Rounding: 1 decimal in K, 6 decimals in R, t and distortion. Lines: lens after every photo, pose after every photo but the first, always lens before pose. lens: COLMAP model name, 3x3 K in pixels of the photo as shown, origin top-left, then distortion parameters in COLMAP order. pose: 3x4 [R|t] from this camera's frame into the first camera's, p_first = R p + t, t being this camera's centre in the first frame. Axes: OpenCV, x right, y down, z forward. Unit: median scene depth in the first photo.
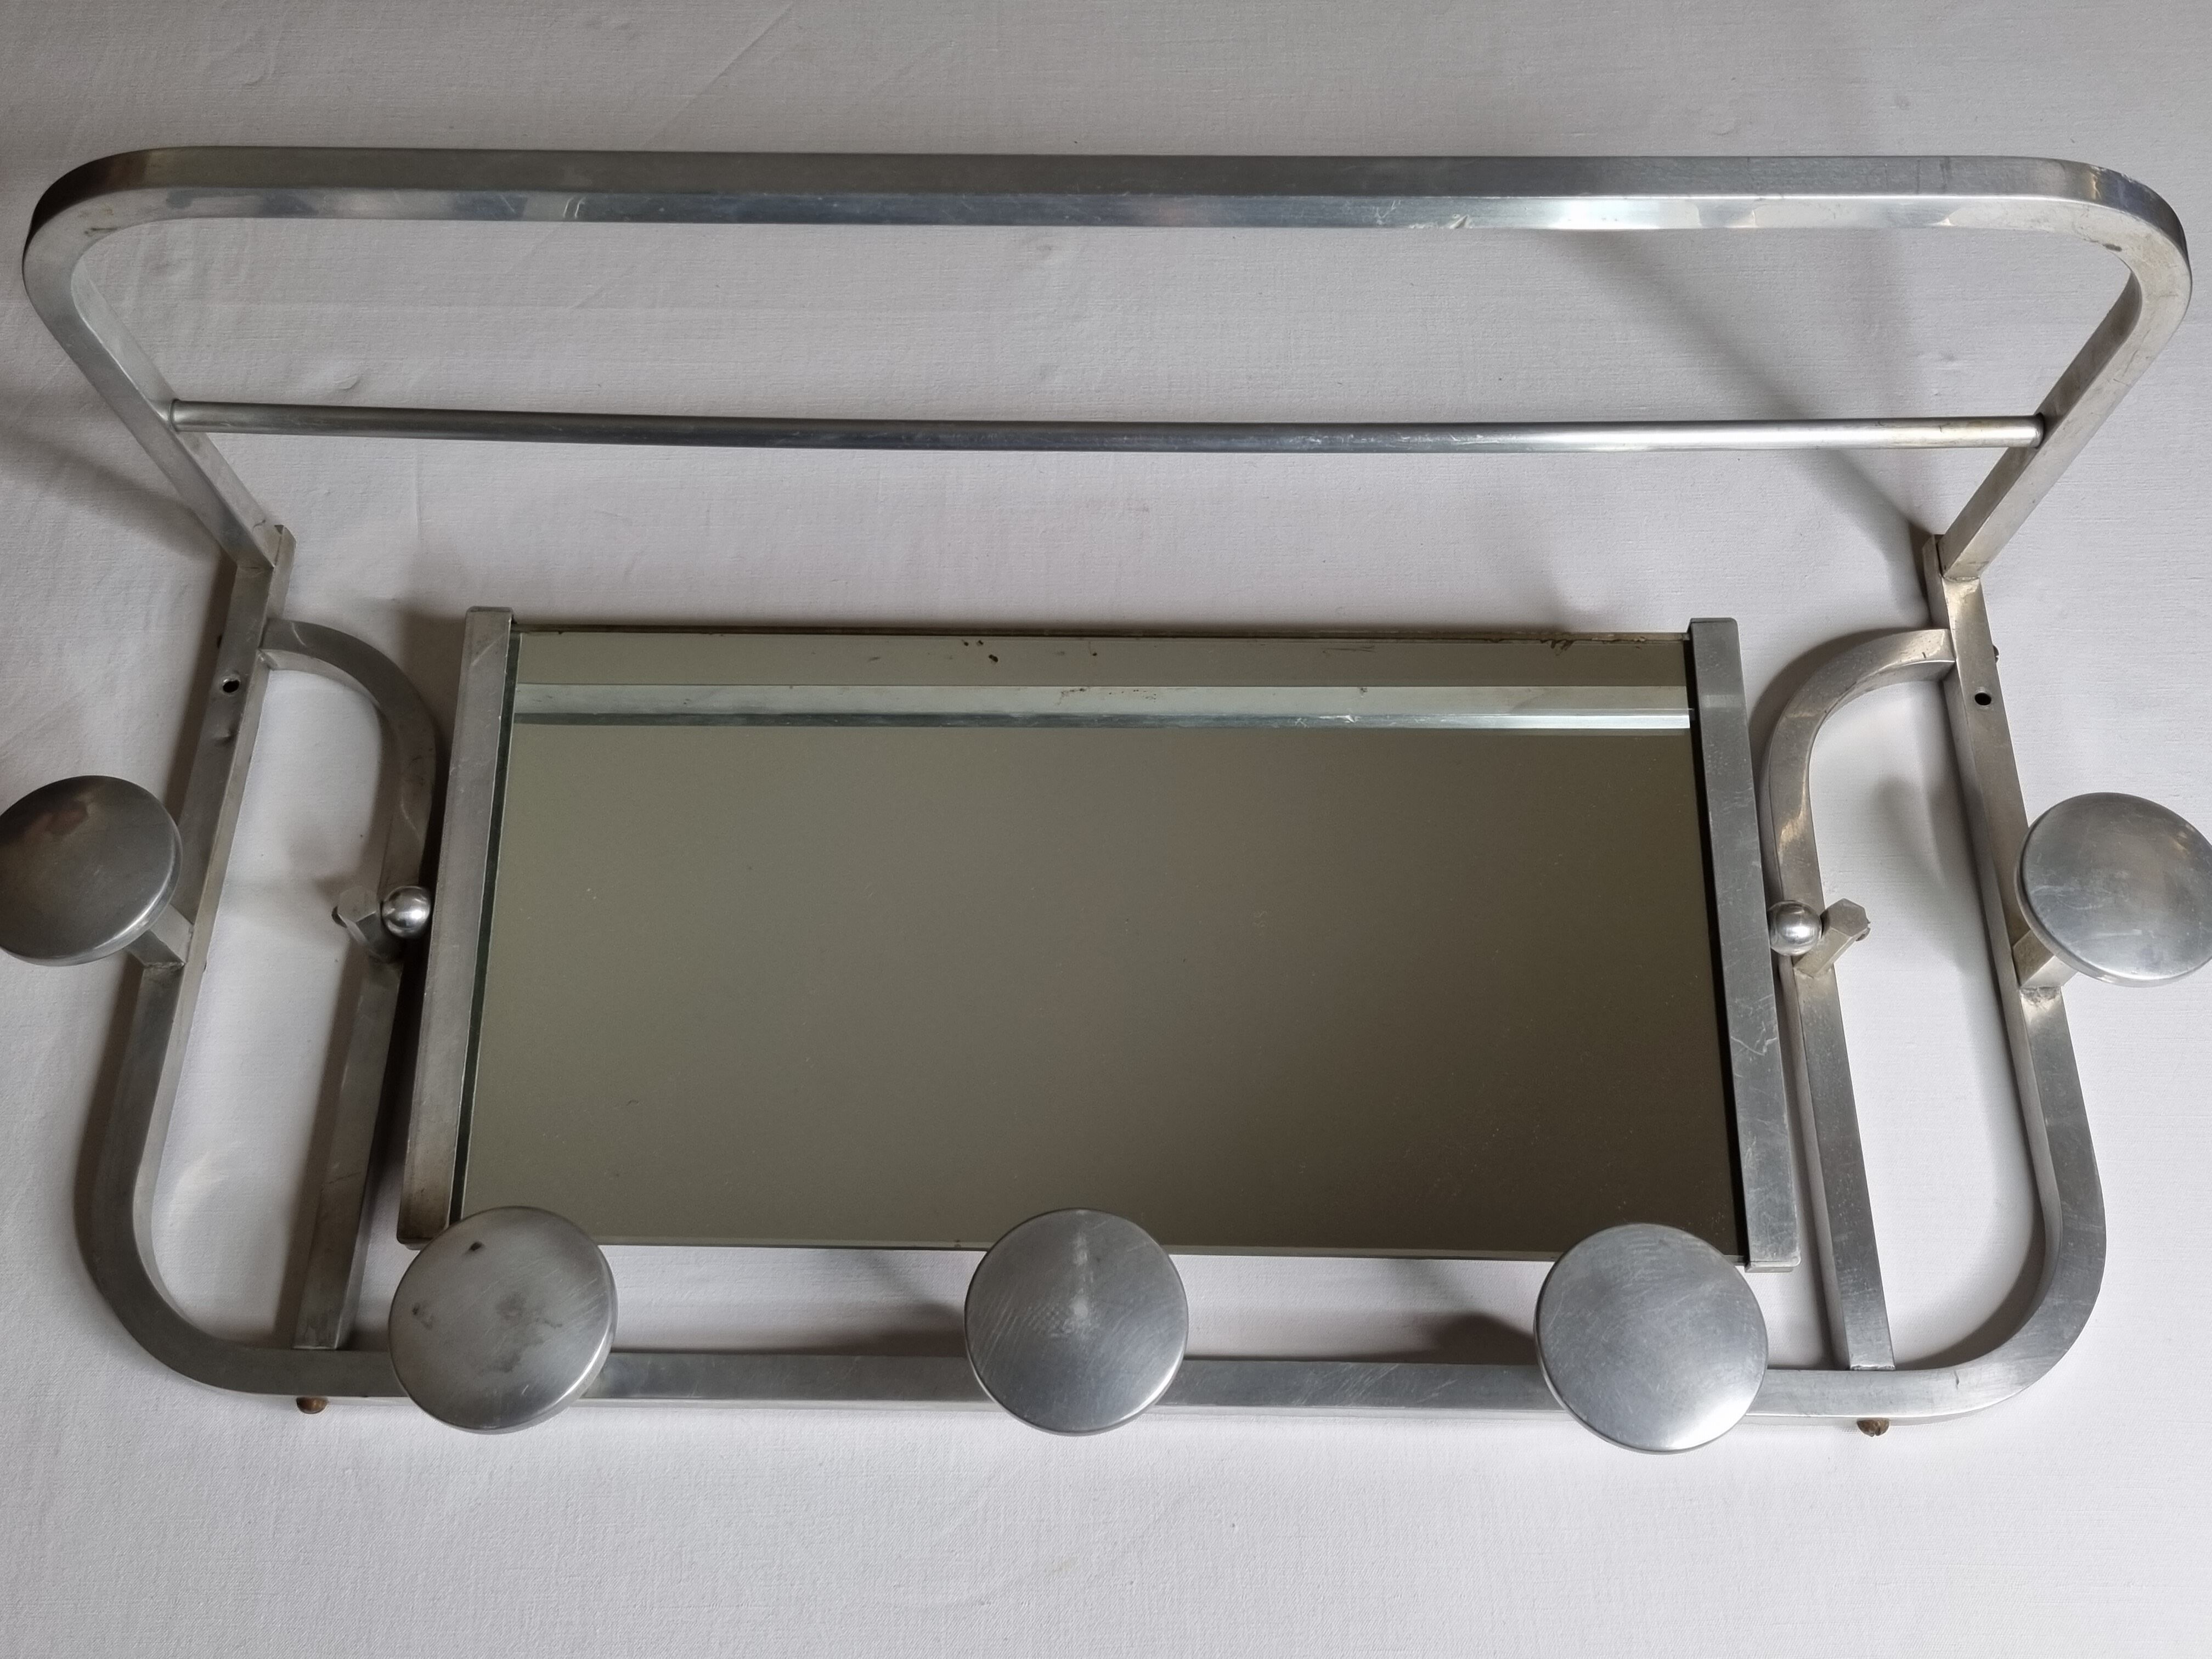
lens RADIAL K [[2184.8, 0, 1075.9], [0, 2184.8, 841.8], [0, 0, 1]] dist [0.020094, -0.023917]
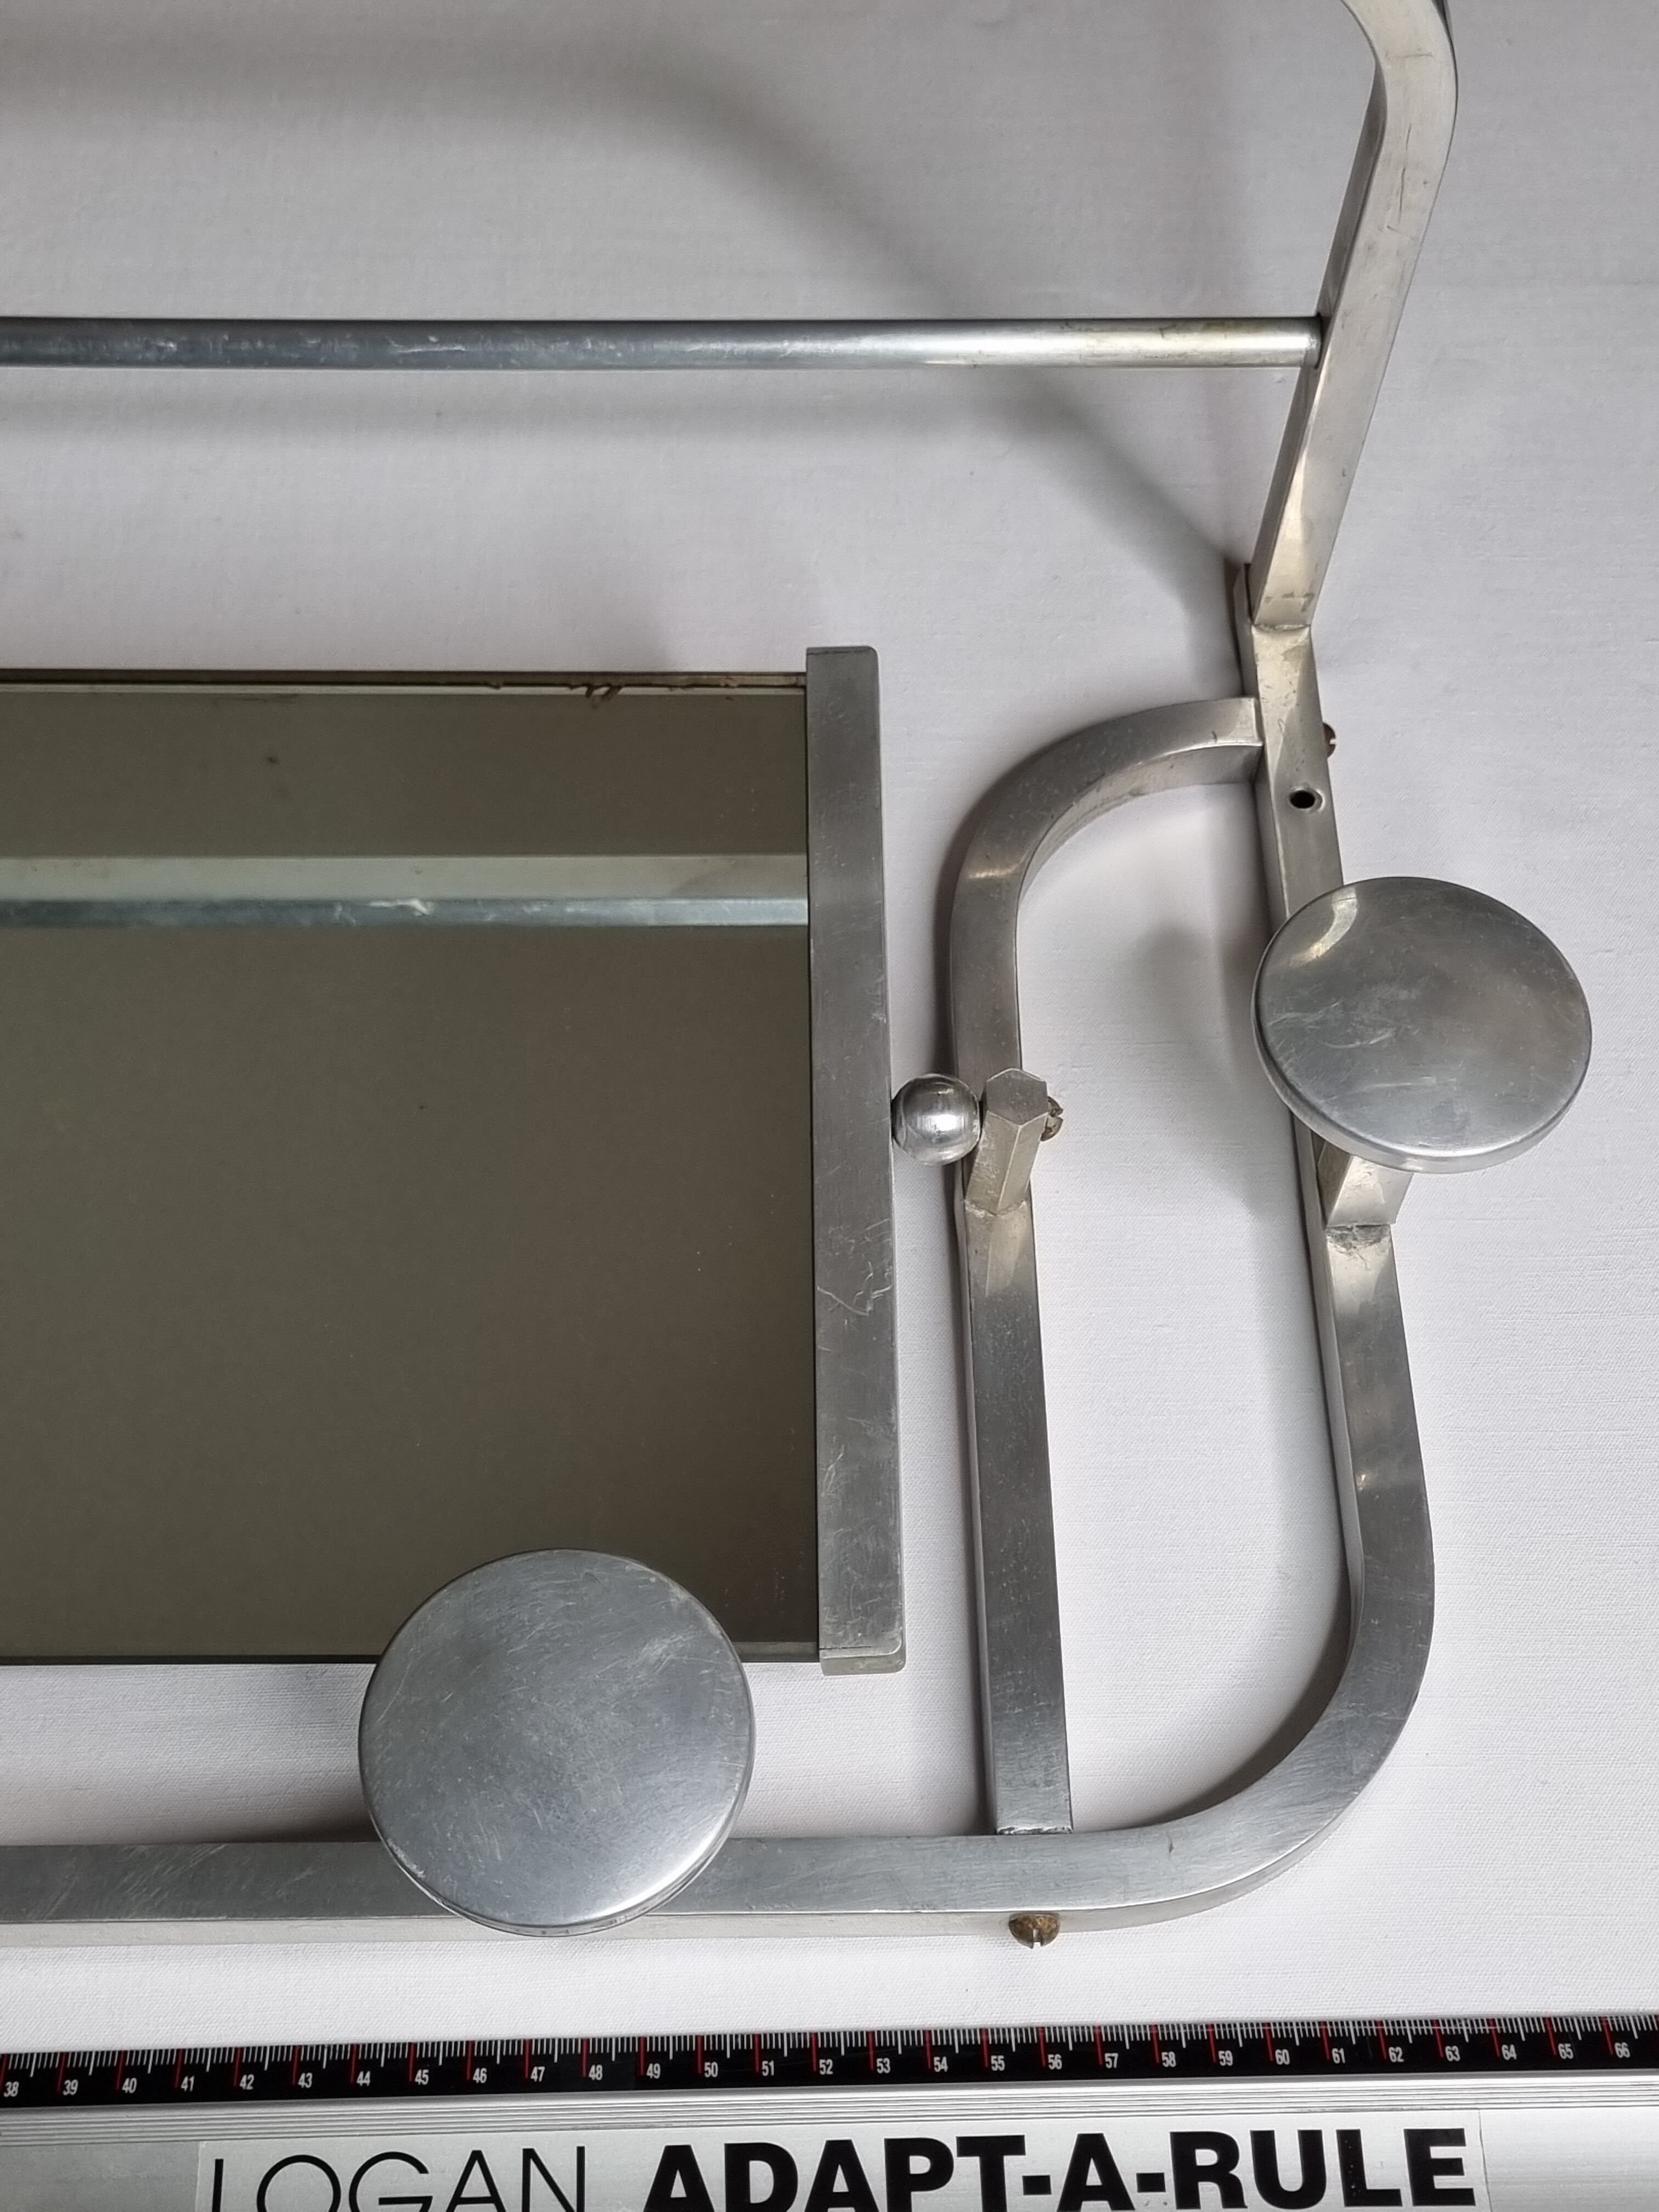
lens RADIAL K [[3162.4, 0, 829.5], [0, 3162.4, 1106.0], [0, 0, 1]] dist [0.019694, -0.632929]
pose [[0.997889, -0.004702, 0.064769, 0.238462], [0.011606, 0.994230, -0.106639, 0.127781], [-0.063894, 0.107165, 0.992186, 0.128101]]
